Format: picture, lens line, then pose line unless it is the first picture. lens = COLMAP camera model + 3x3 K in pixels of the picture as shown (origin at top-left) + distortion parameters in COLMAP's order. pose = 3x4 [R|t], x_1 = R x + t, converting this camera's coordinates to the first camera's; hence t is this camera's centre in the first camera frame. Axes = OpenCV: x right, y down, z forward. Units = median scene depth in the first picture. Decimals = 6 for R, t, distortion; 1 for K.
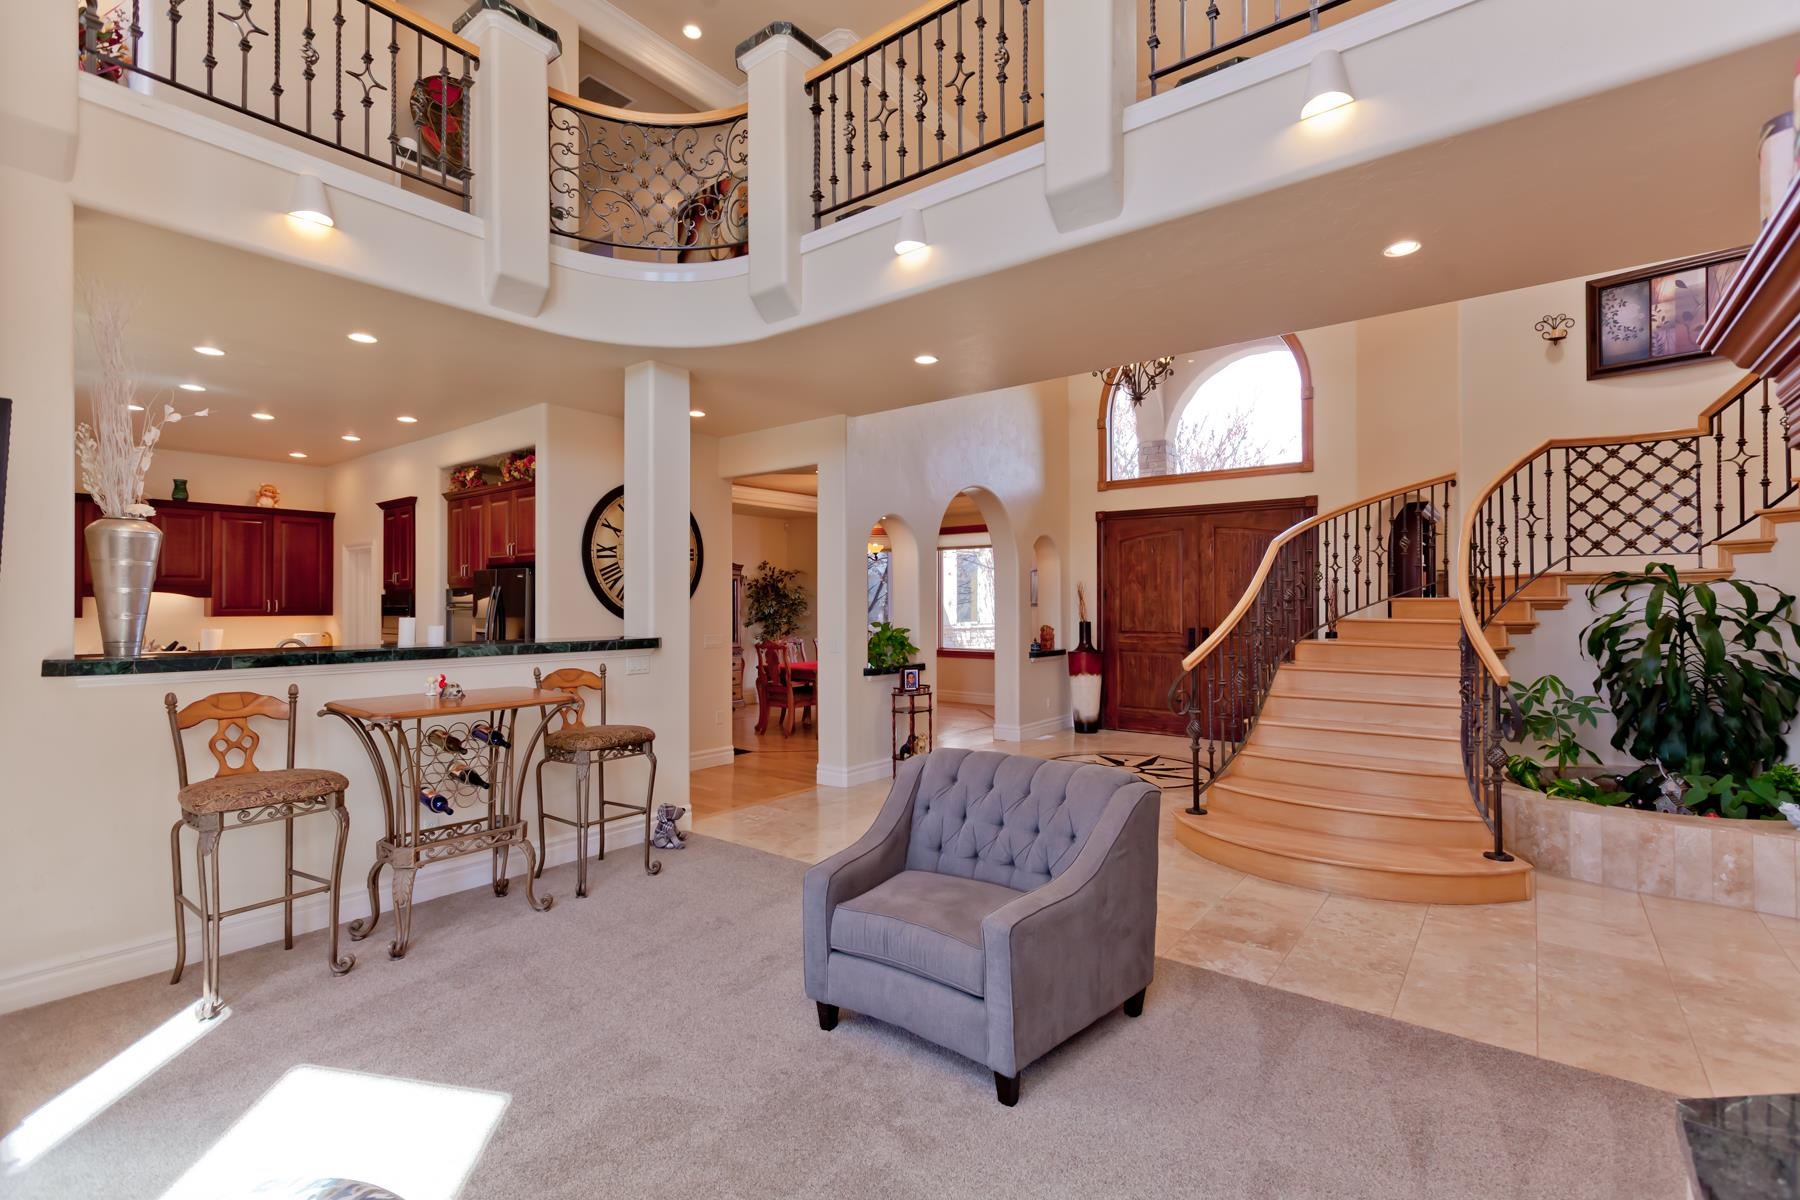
lens RADIAL K [[818.5, 0, 891.7], [0, 818.5, 599.9], [0, 0, 1]] dist [0.002563, 0.000582]
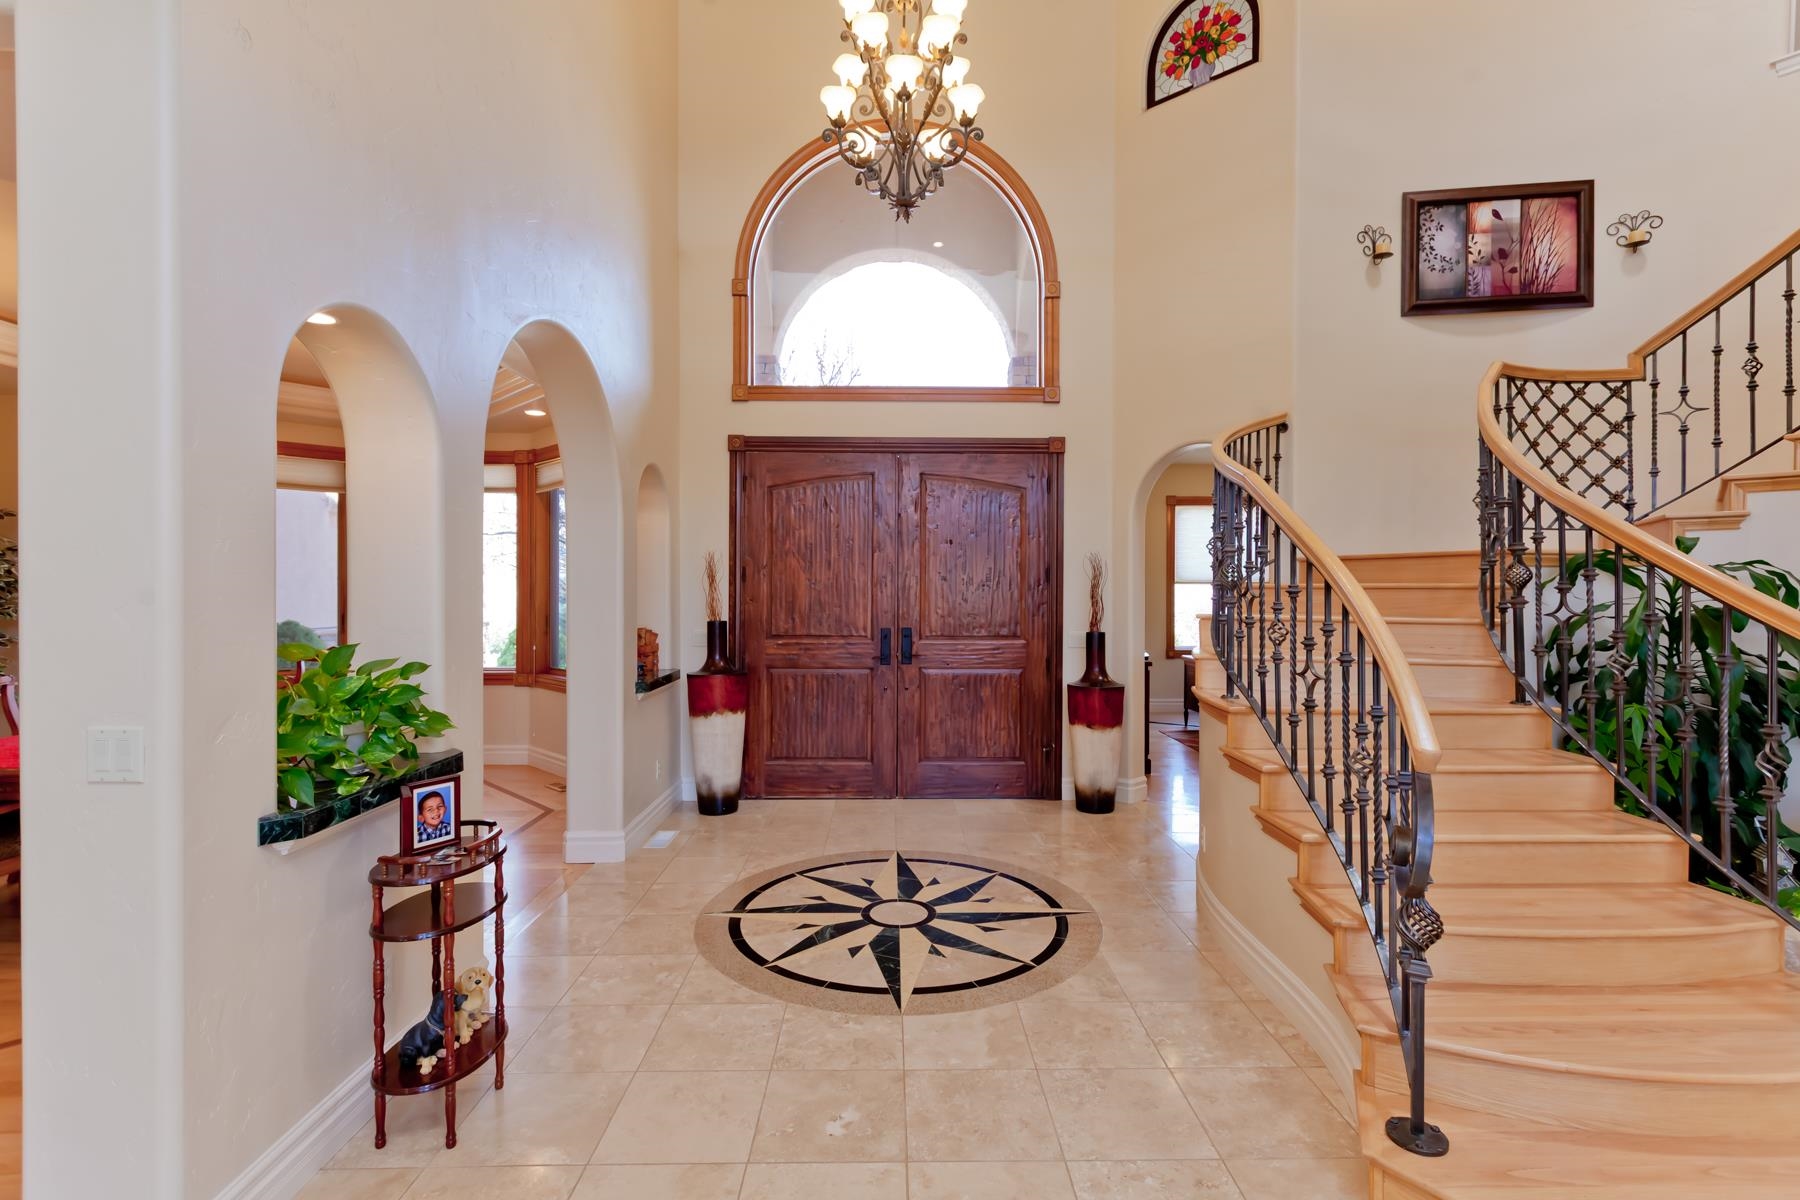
lens RADIAL K [[818.5, 0, 898.6], [0, 818.5, 594.4], [0, 0, 1]] dist [0.002563, 0.000582]
pose [[0.774105, 0.000469, 0.633057, -0.046065], [-0.007158, 0.999942, 0.008012, 0.003098], [-0.633016, -0.010733, 0.774064, 0.698313]]
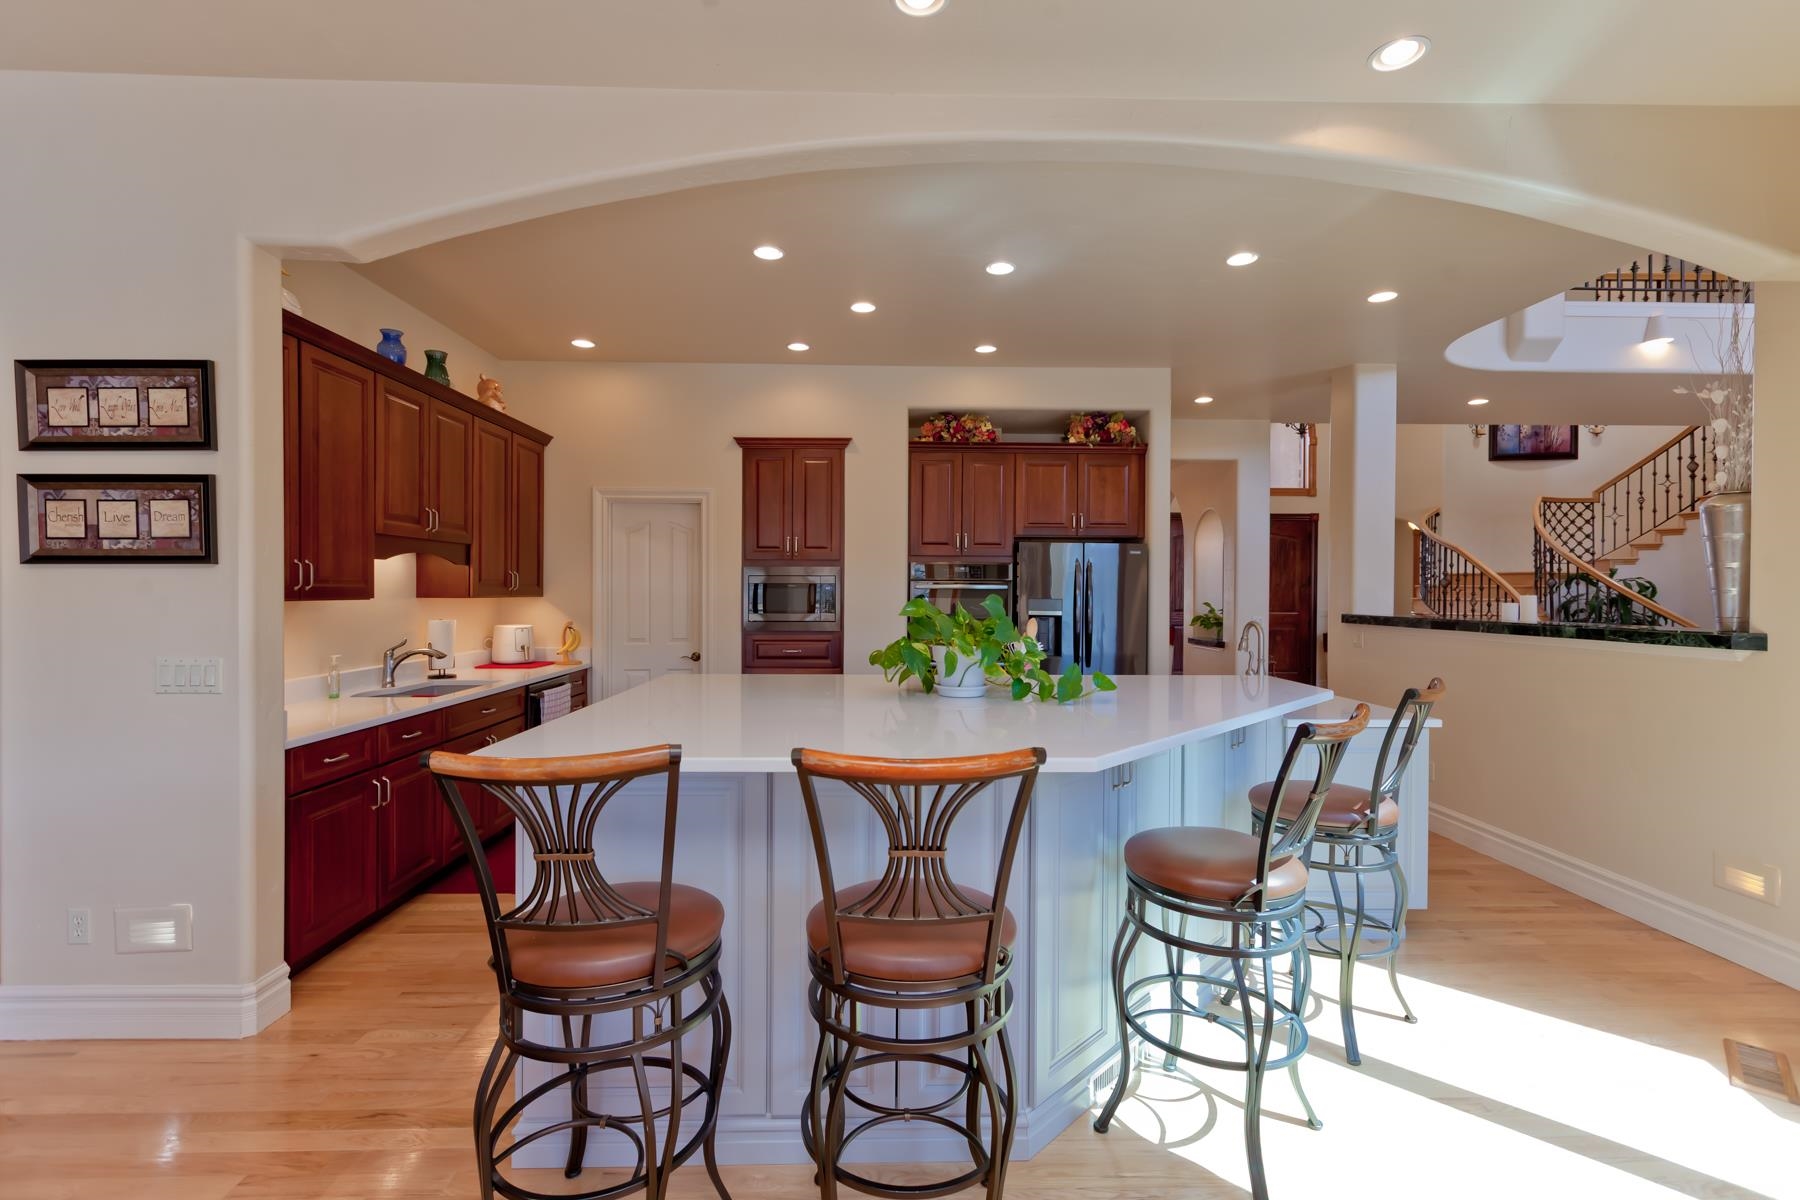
lens RADIAL K [[818.5, 0, 885.1], [0, 818.5, 597.6], [0, 0, 1]] dist [0.002563, 0.000582]
pose [[0.768729, -0.000691, 0.639575, -1.259704], [-0.008586, 0.999898, 0.011400, 0.012072], [-0.639518, -0.014255, 0.768644, 0.489431]]
